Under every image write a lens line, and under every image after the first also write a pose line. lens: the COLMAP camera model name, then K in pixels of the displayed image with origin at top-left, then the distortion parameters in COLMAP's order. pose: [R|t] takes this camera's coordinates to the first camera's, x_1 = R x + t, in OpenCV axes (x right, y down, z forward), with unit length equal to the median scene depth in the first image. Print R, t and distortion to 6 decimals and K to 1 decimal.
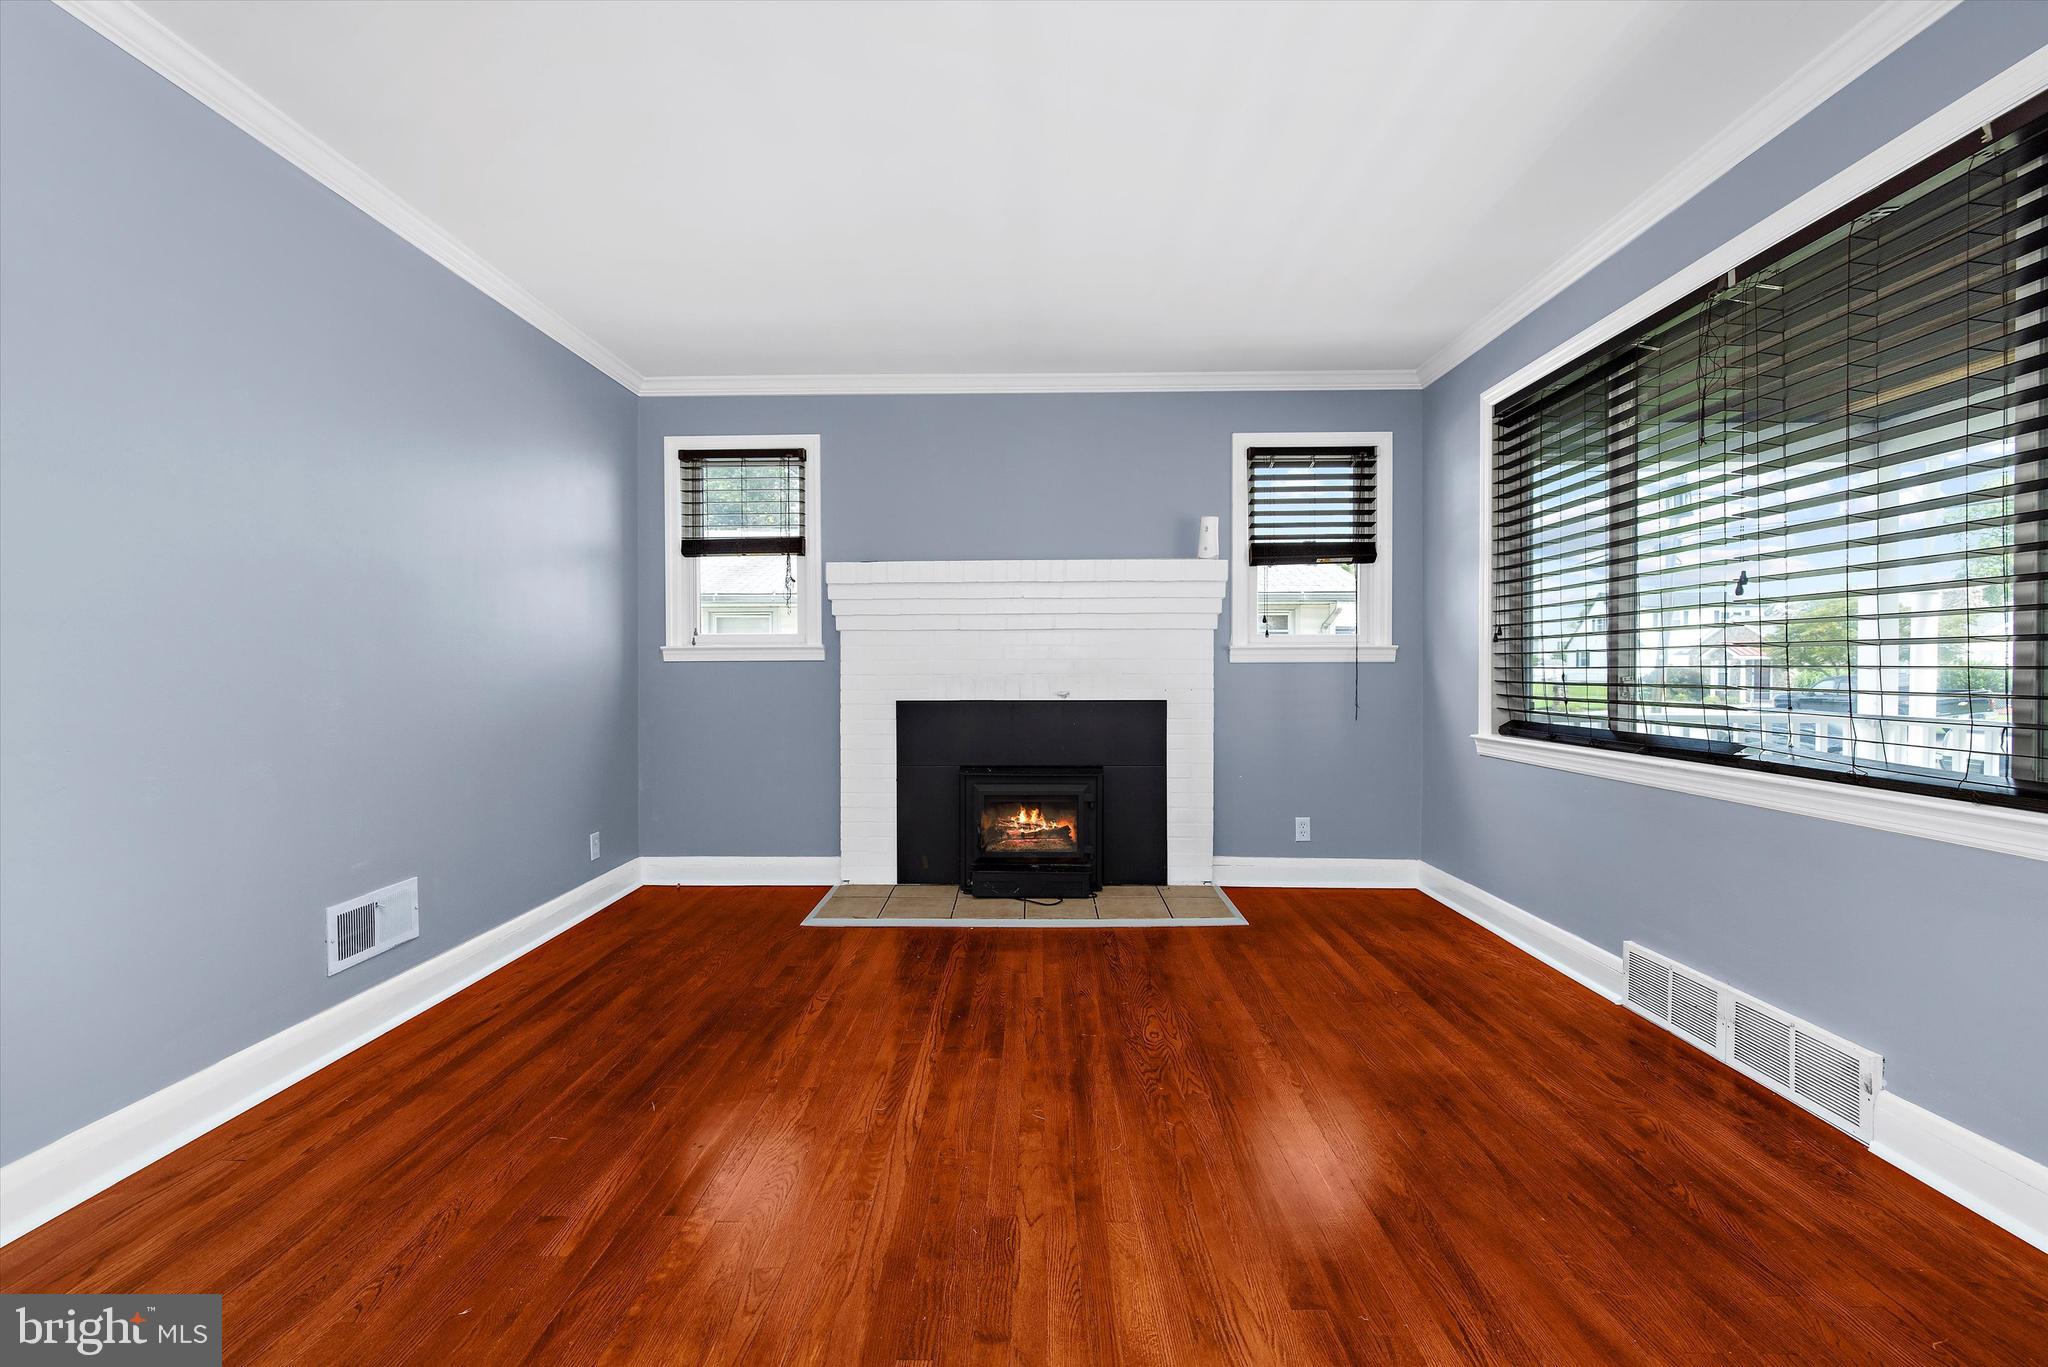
lens RADIAL K [[871.8, 0, 1023.6], [0, 871.8, 677.2], [0, 0, 1]] dist [-0.002847, -0.000382]
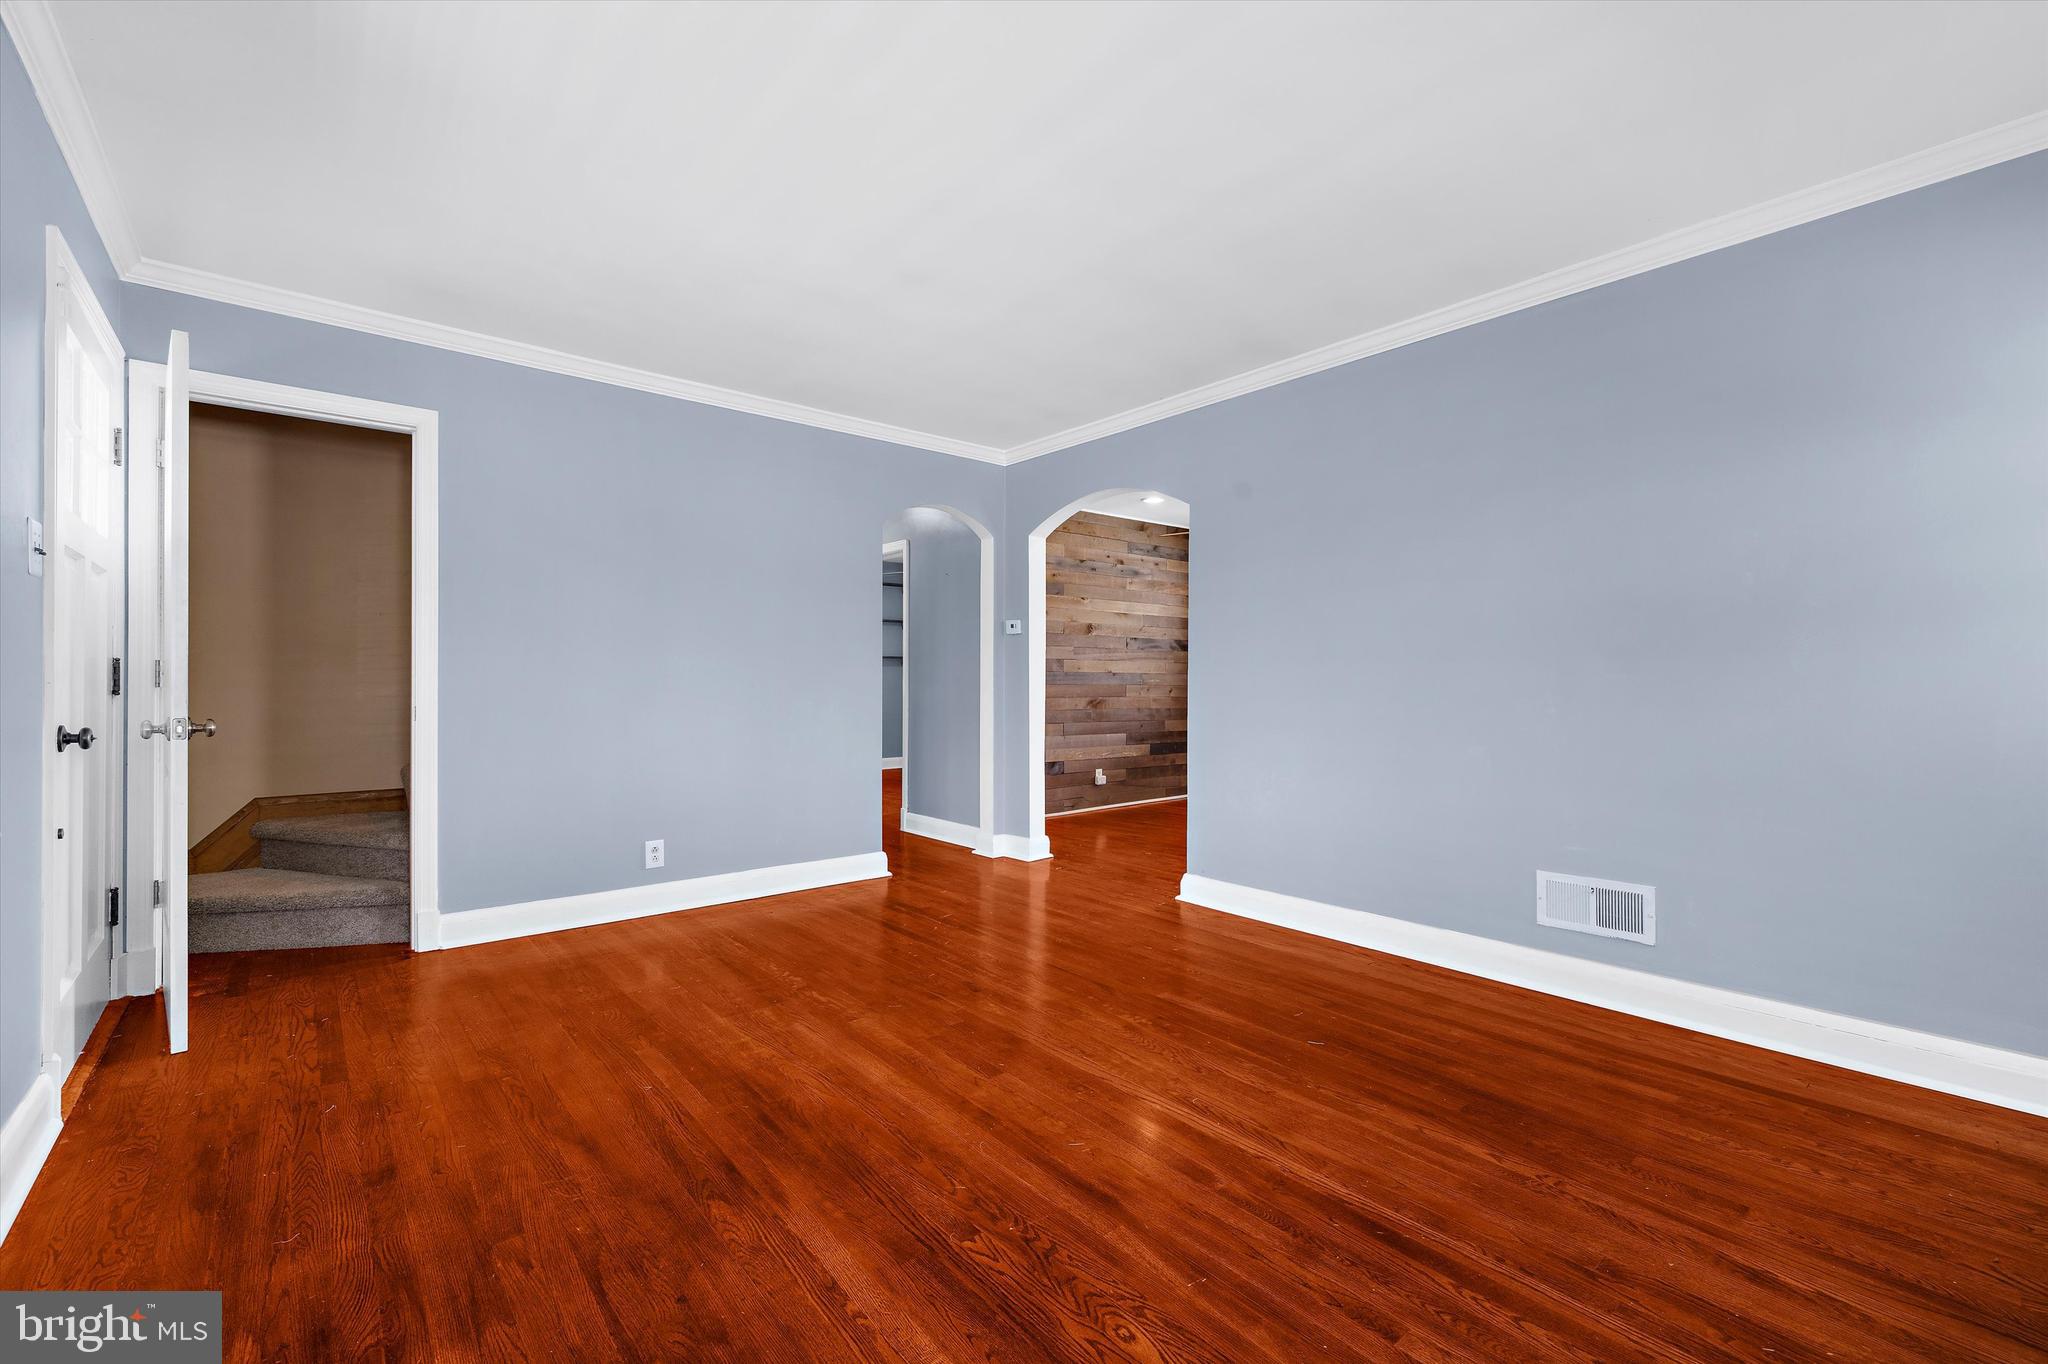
lens RADIAL K [[871.8, 0, 1025.8], [0, 871.8, 679.5], [0, 0, 1]] dist [-0.002847, -0.000382]
pose [[-0.756831, 0.000818, -0.653611, 0.604836], [-0.006372, 0.999942, 0.008630, -0.021330], [0.653580, 0.010697, -0.756782, 1.470570]]
